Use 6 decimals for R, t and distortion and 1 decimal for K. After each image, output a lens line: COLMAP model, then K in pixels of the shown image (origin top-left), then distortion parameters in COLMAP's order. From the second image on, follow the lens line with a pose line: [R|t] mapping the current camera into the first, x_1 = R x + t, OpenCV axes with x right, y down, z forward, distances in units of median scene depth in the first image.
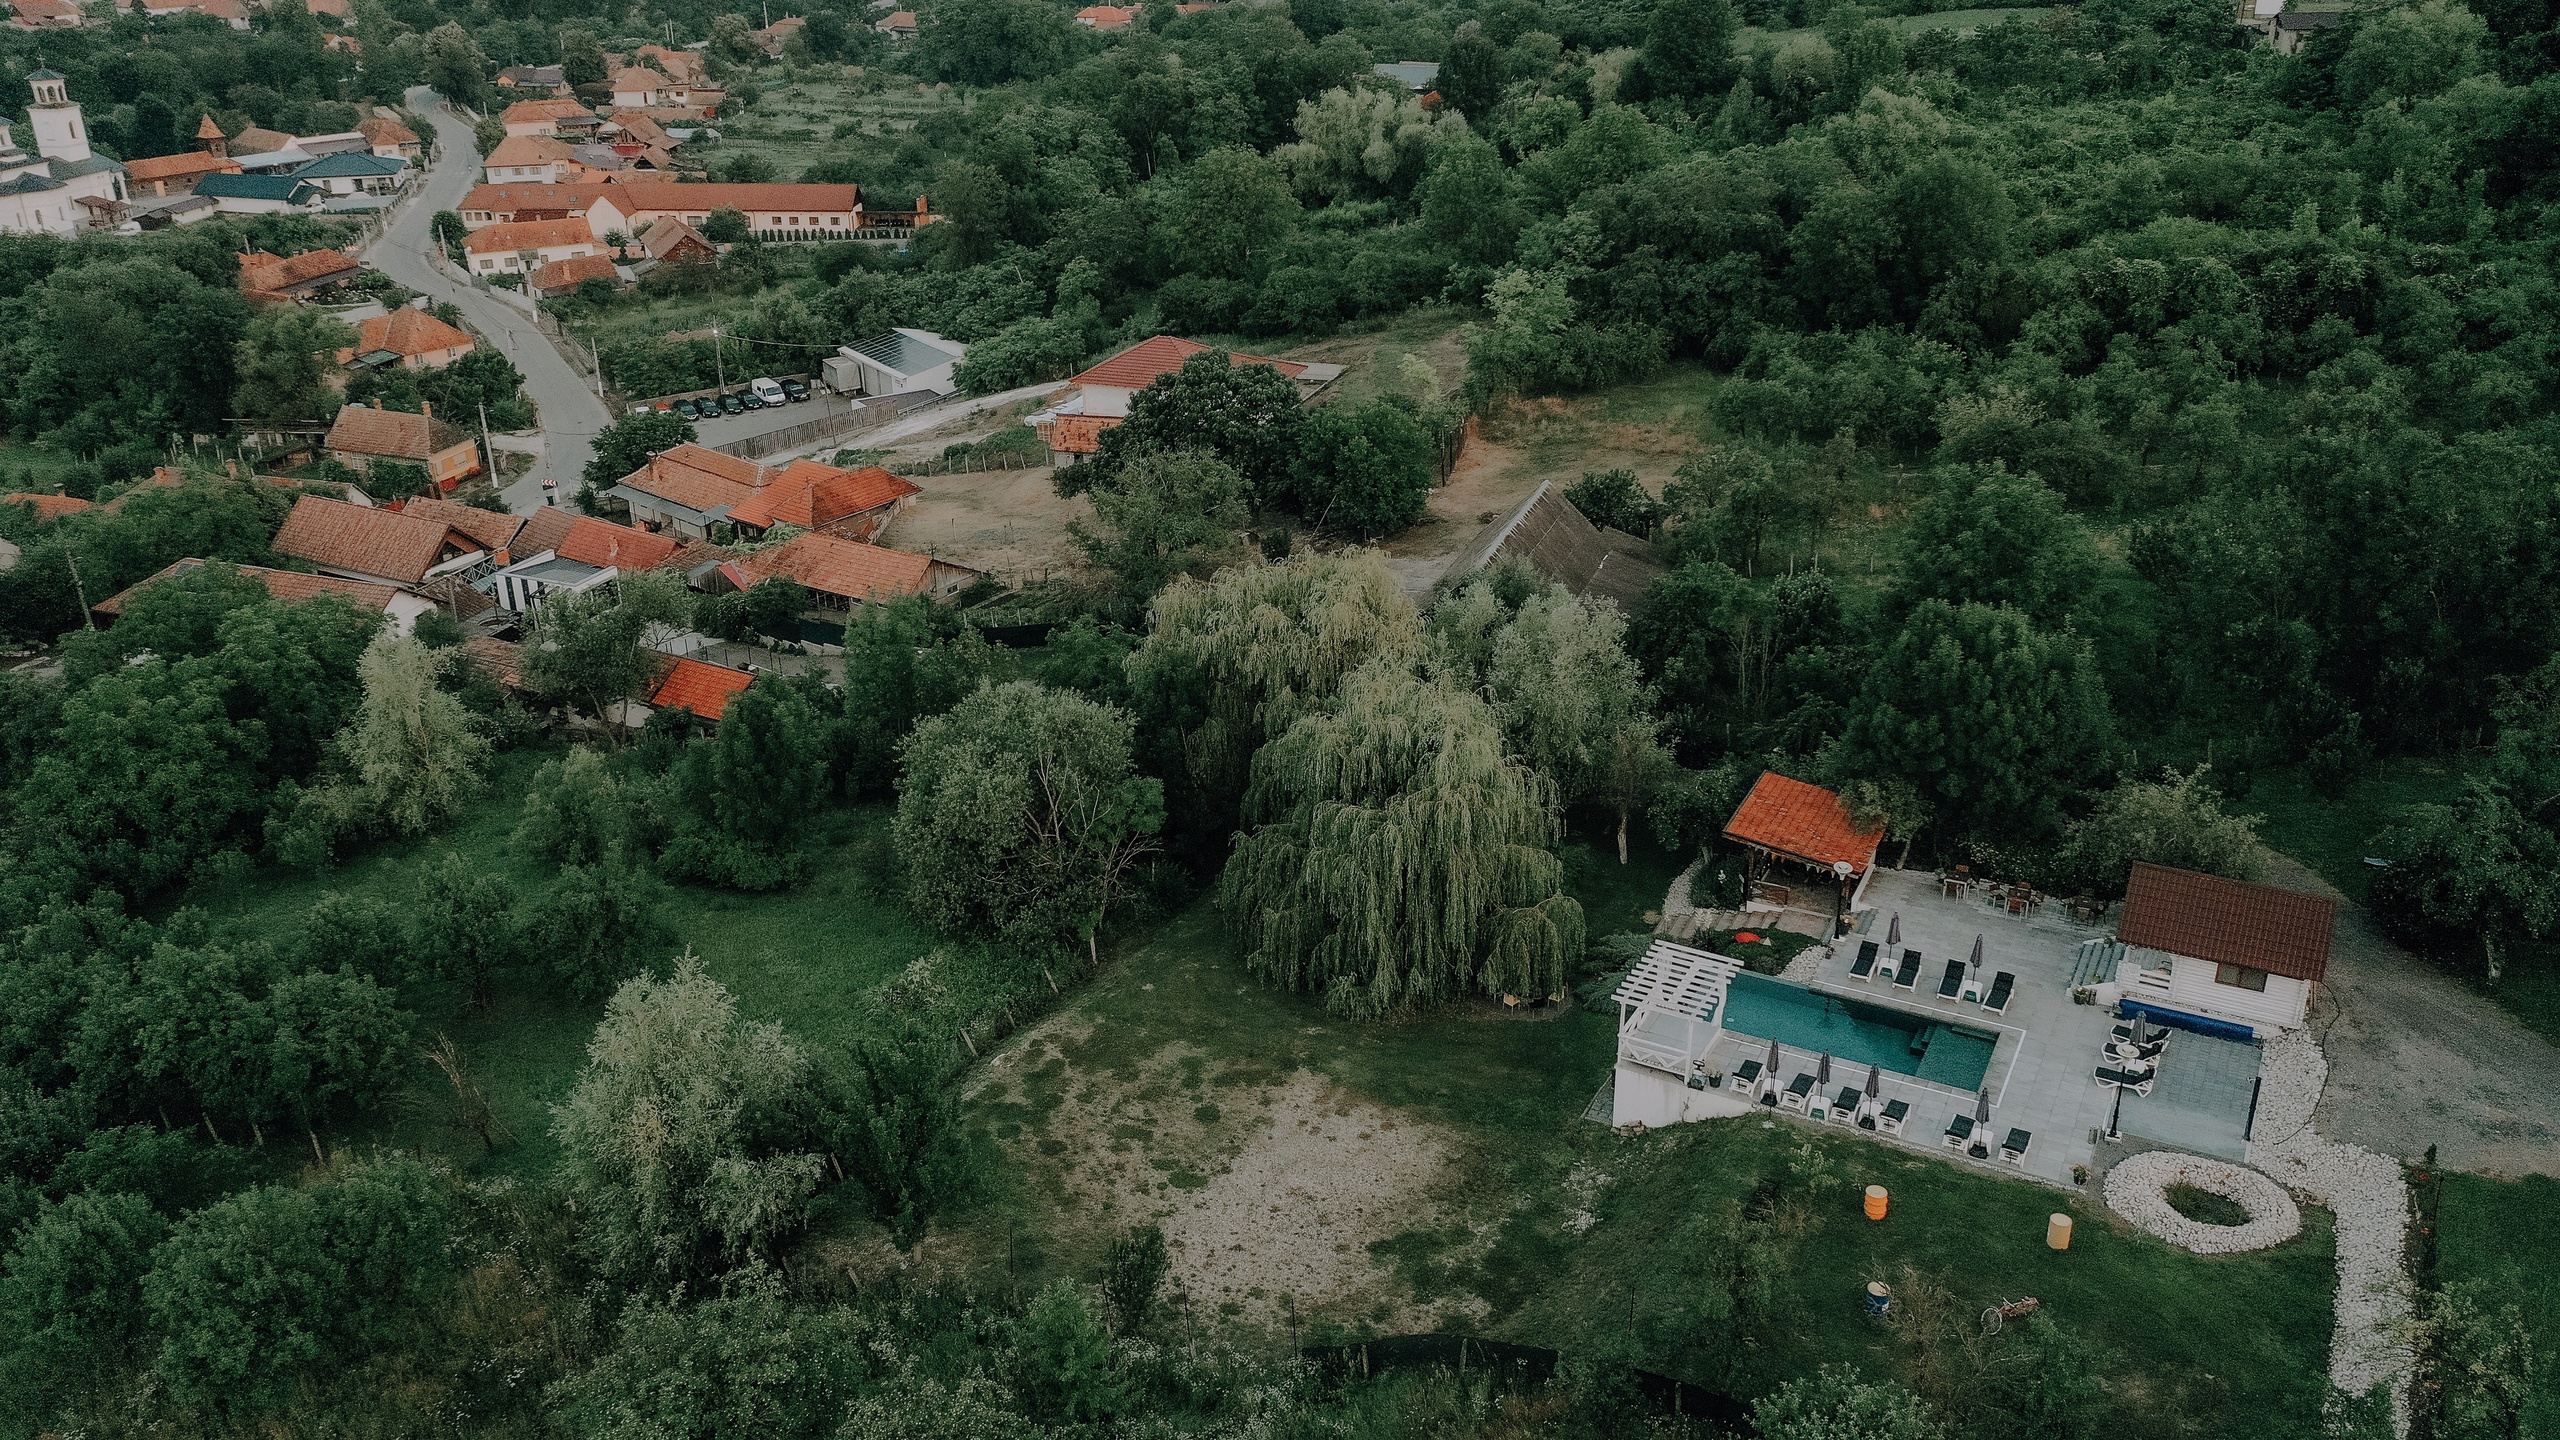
lens RADIAL K [[2038.1, 0, 1280.9], [0, 2038.1, 713.0], [0, 0, 1]] dist [0.018117, 0.005949]
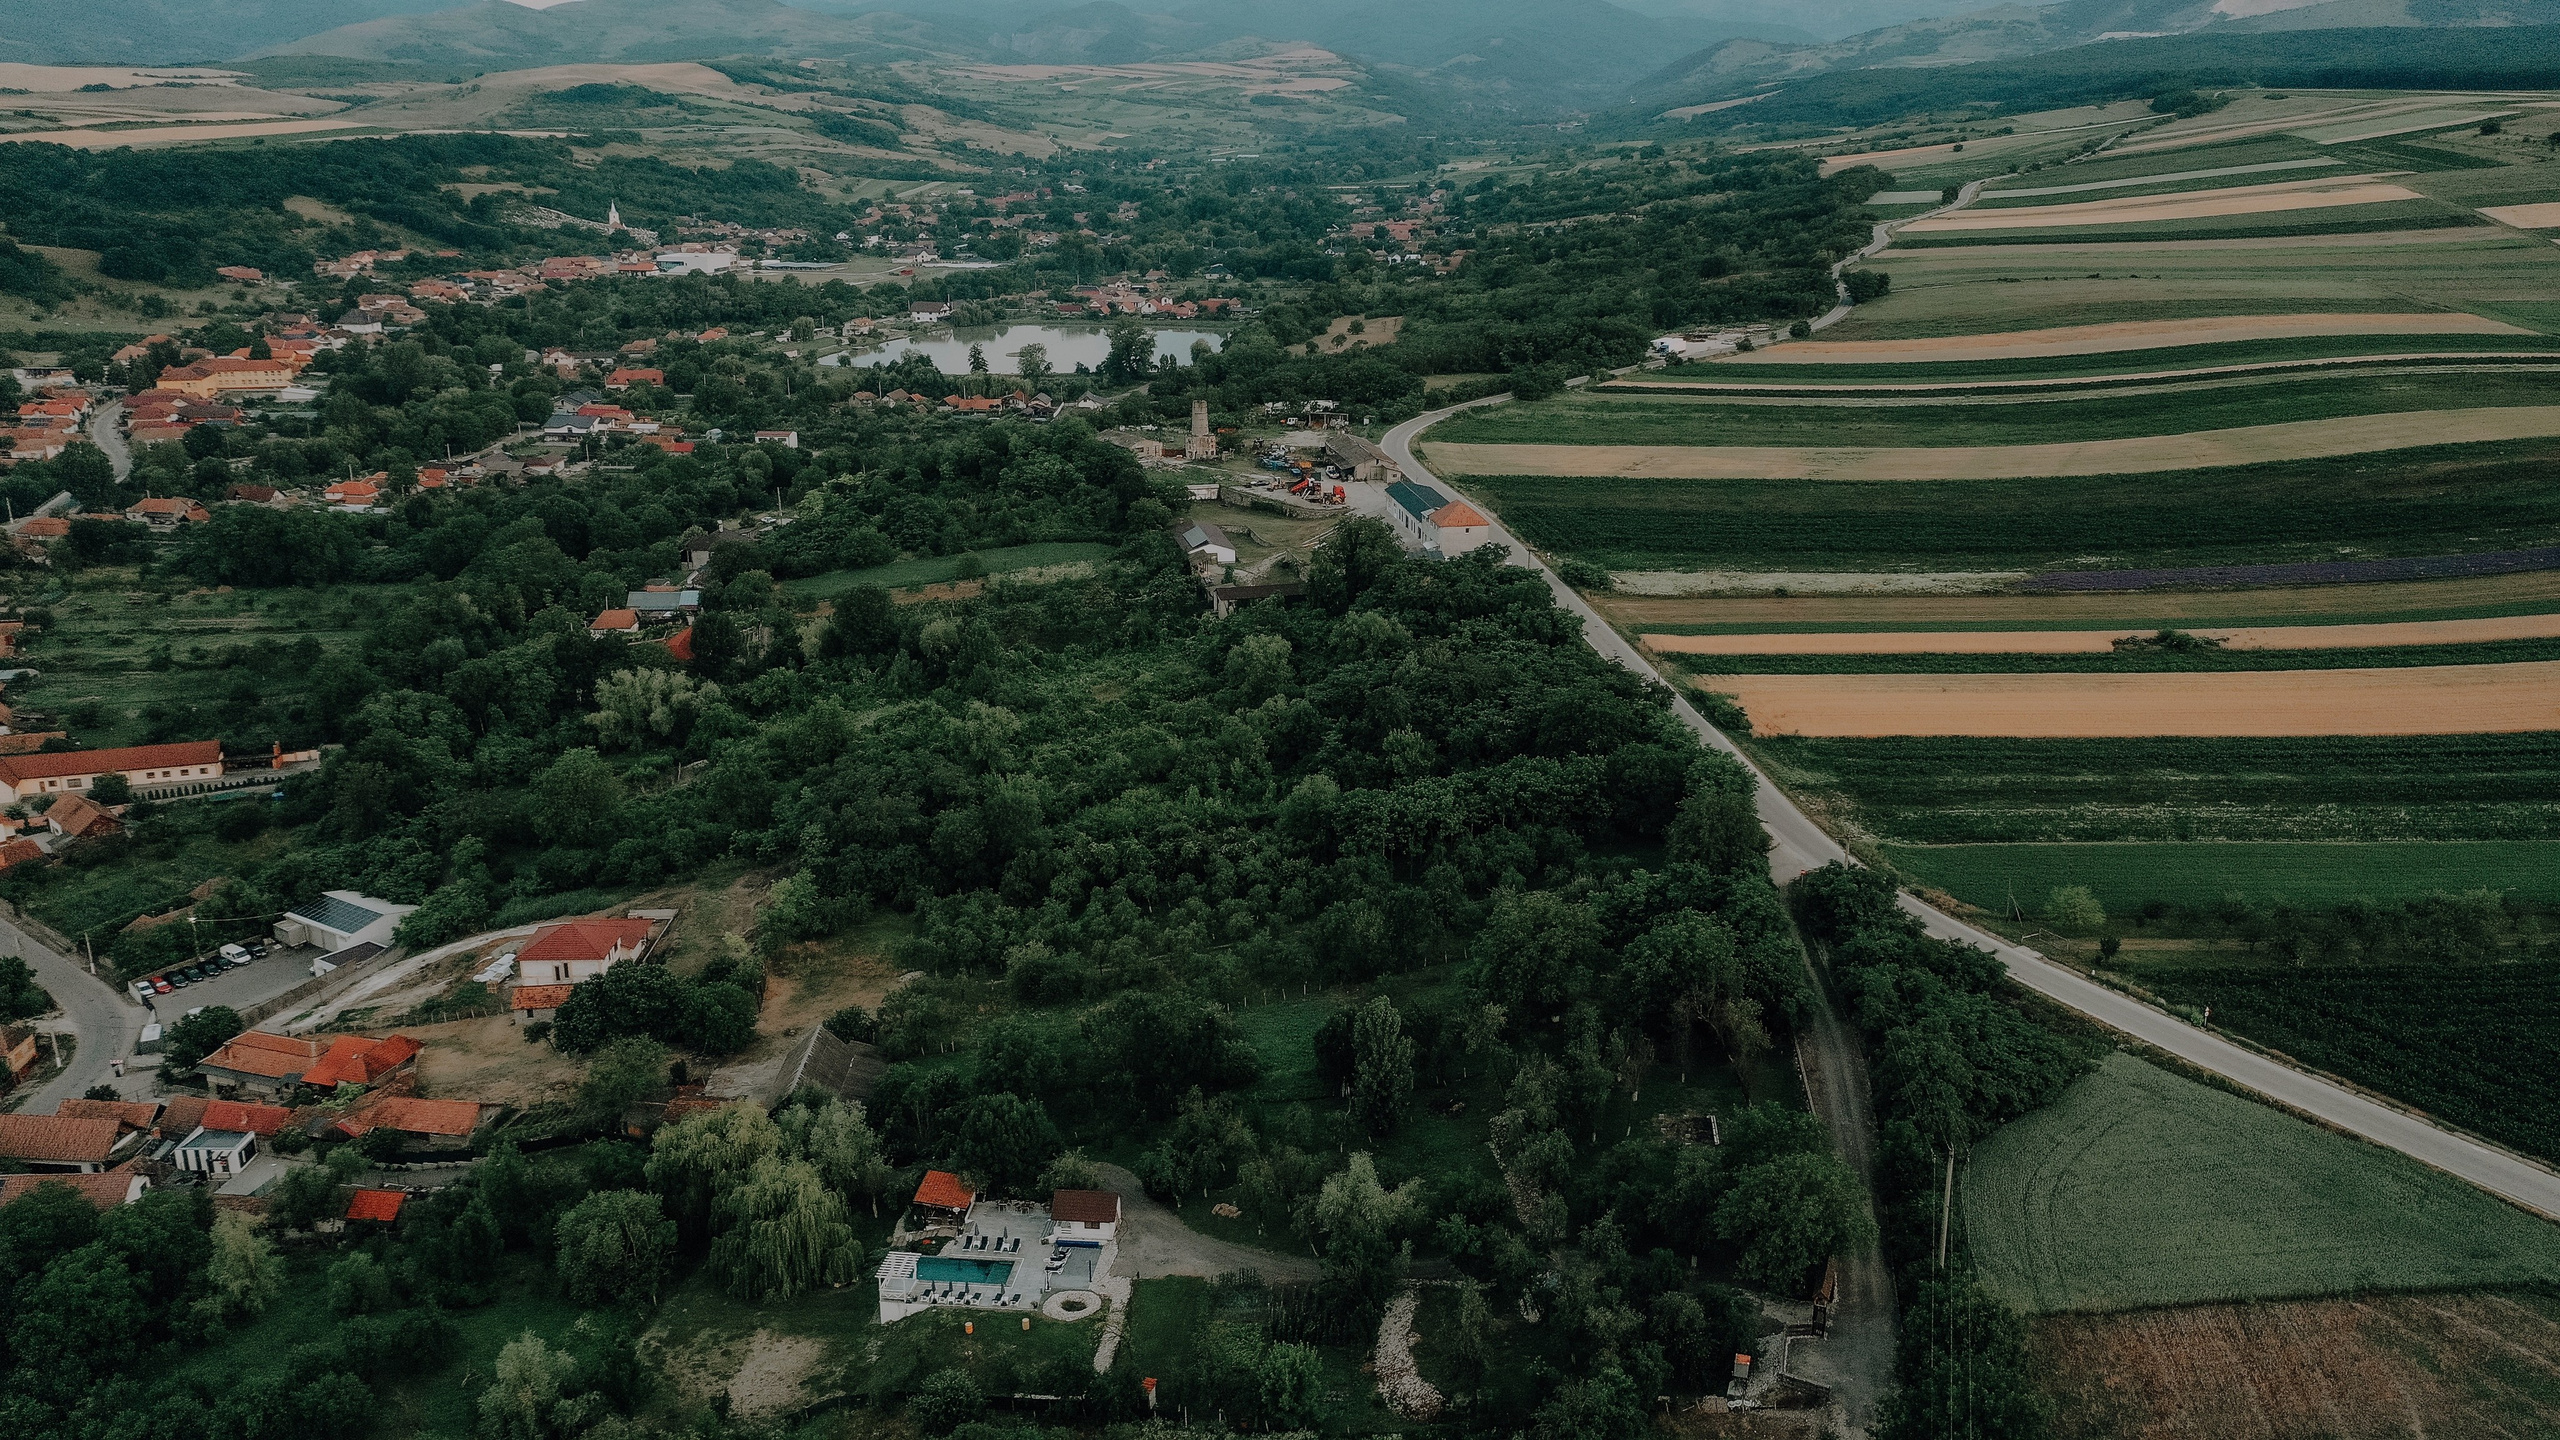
lens RADIAL K [[2038.1, 0, 1280.7], [0, 2038.1, 720.5], [0, 0, 1]] dist [0.018117, 0.005949]
pose [[0.926873, -0.100806, 0.361586, -0.147560], [0.143066, 0.985428, -0.092003, -0.157162], [-0.347042, 0.137006, 0.927788, -1.085008]]
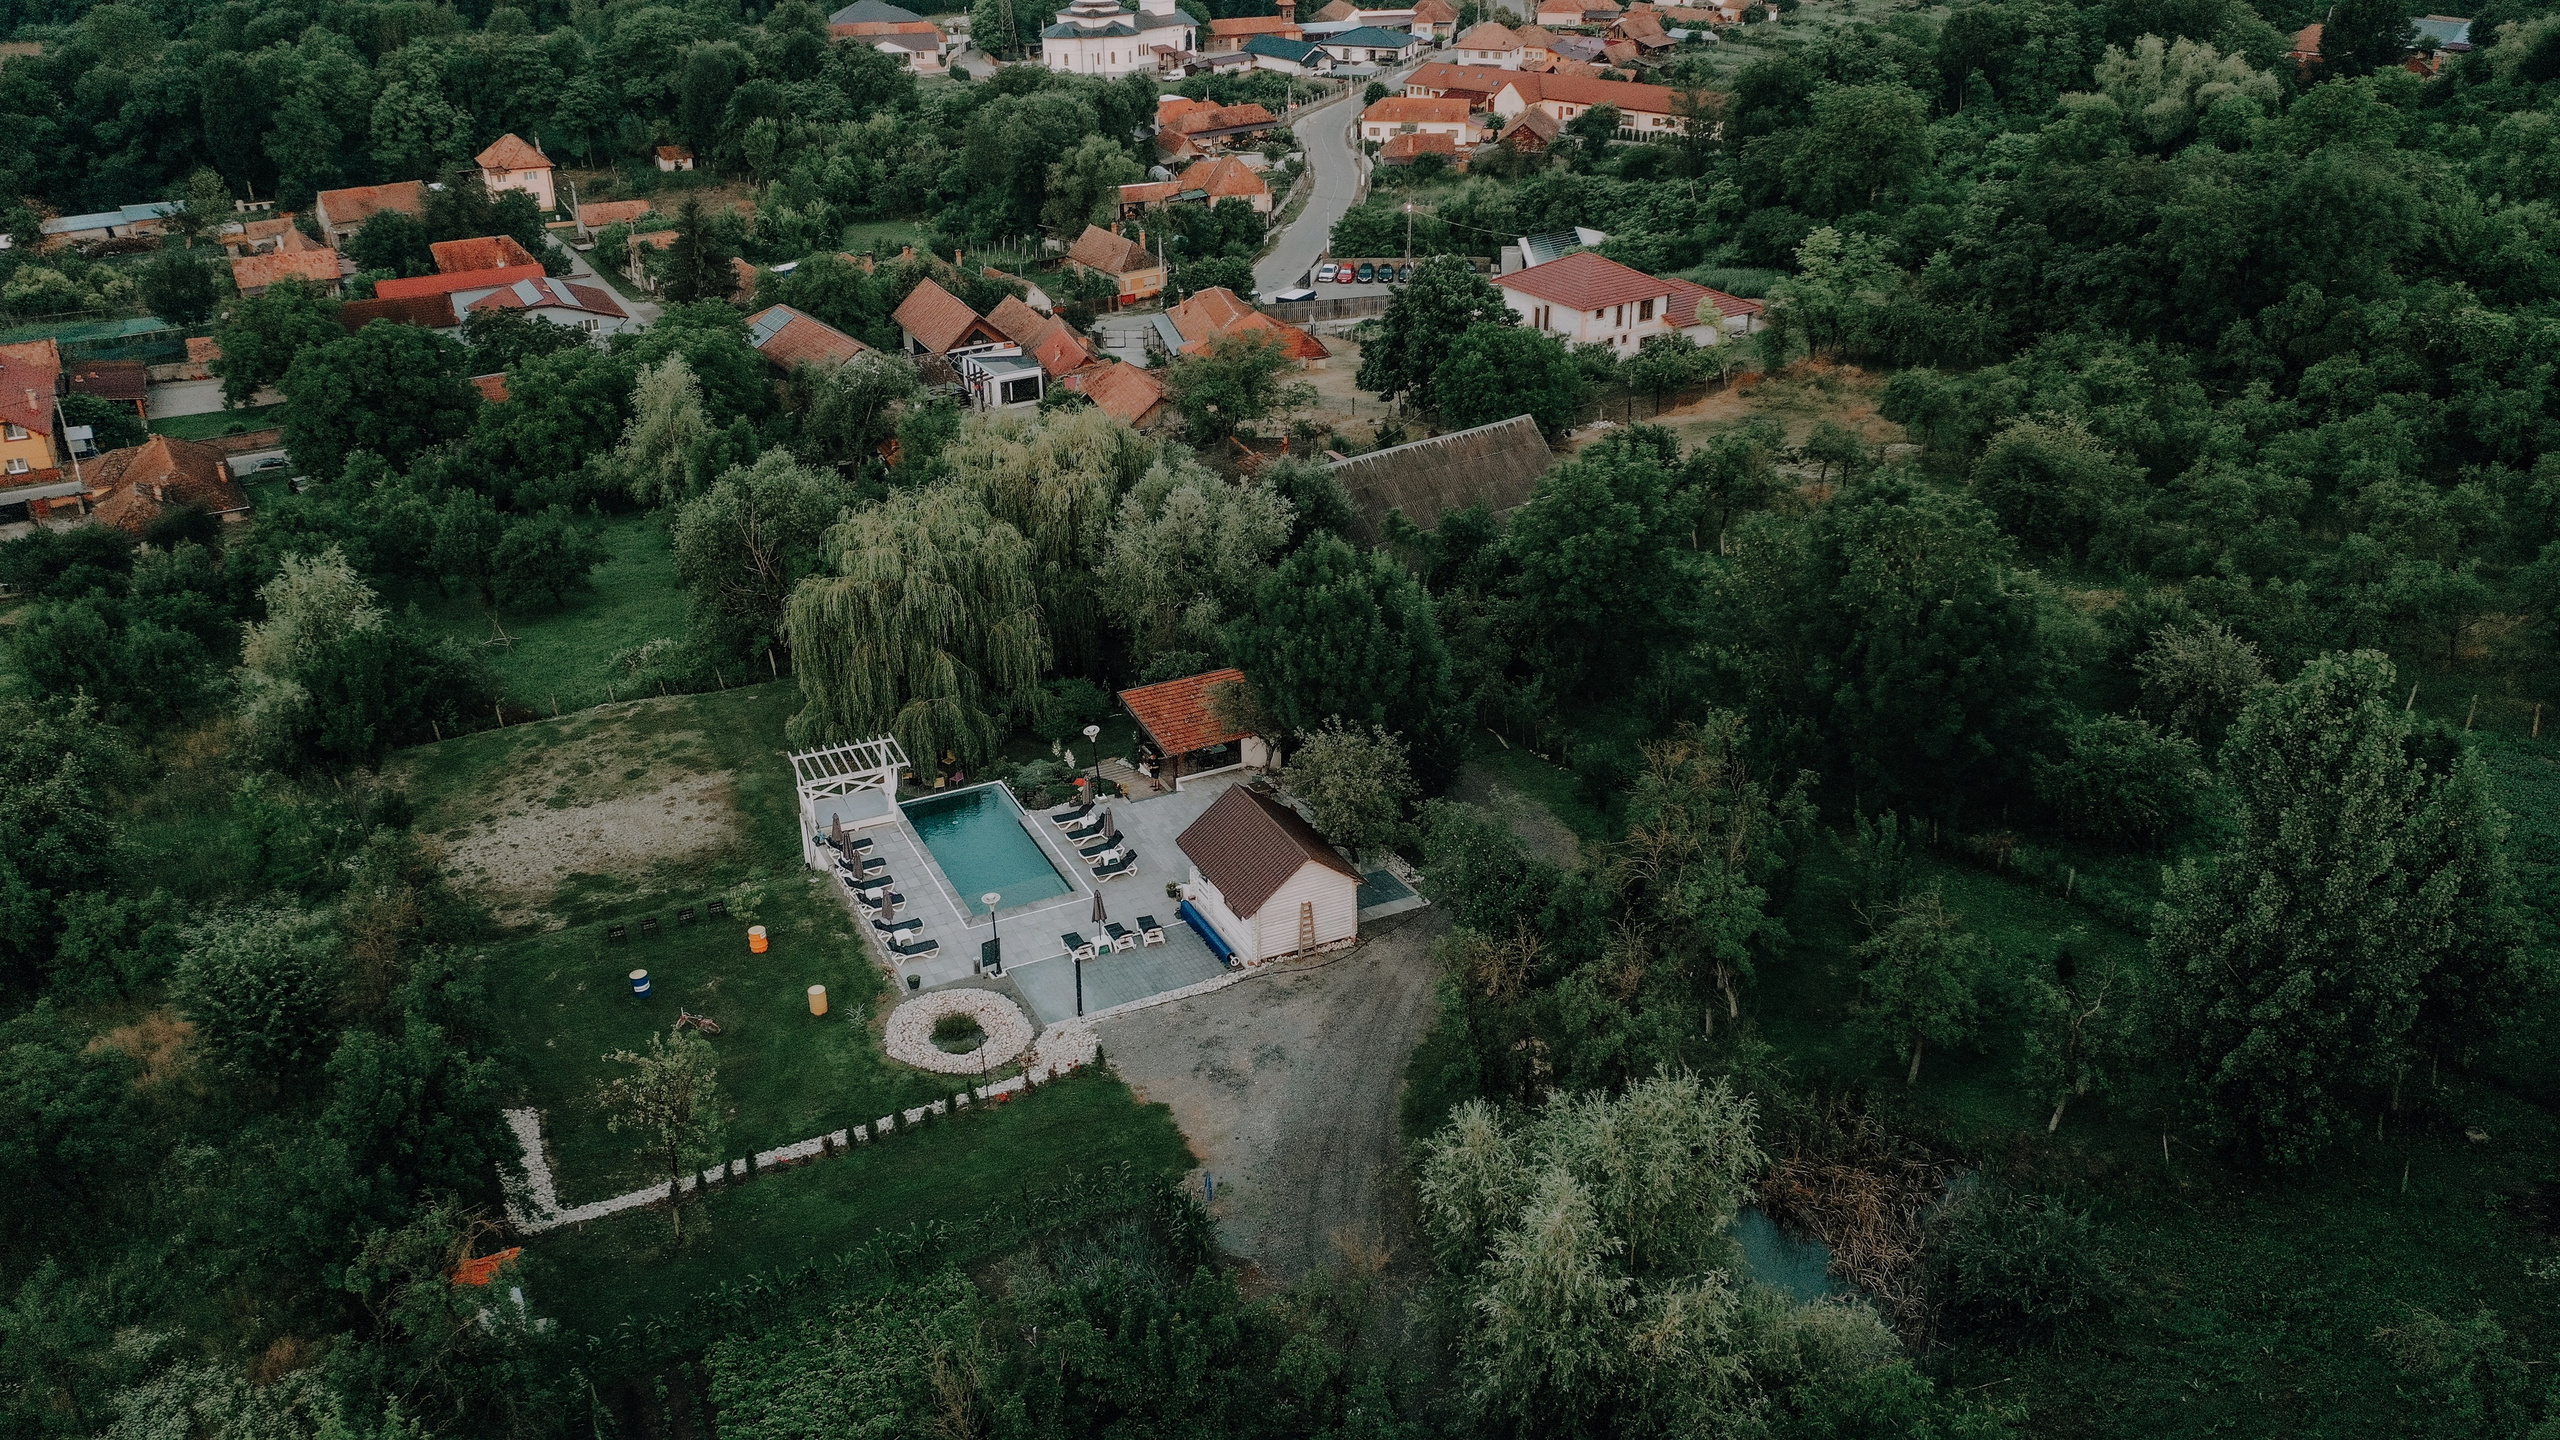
lens RADIAL K [[2038.1, 0, 1278.5], [0, 2038.1, 714.1], [0, 0, 1]] dist [0.018117, 0.005949]
pose [[0.809528, 0.261058, -0.525845, 0.593149], [-0.238644, 0.964681, 0.111532, -0.051743], [0.536389, 0.035202, 0.843236, 0.069663]]
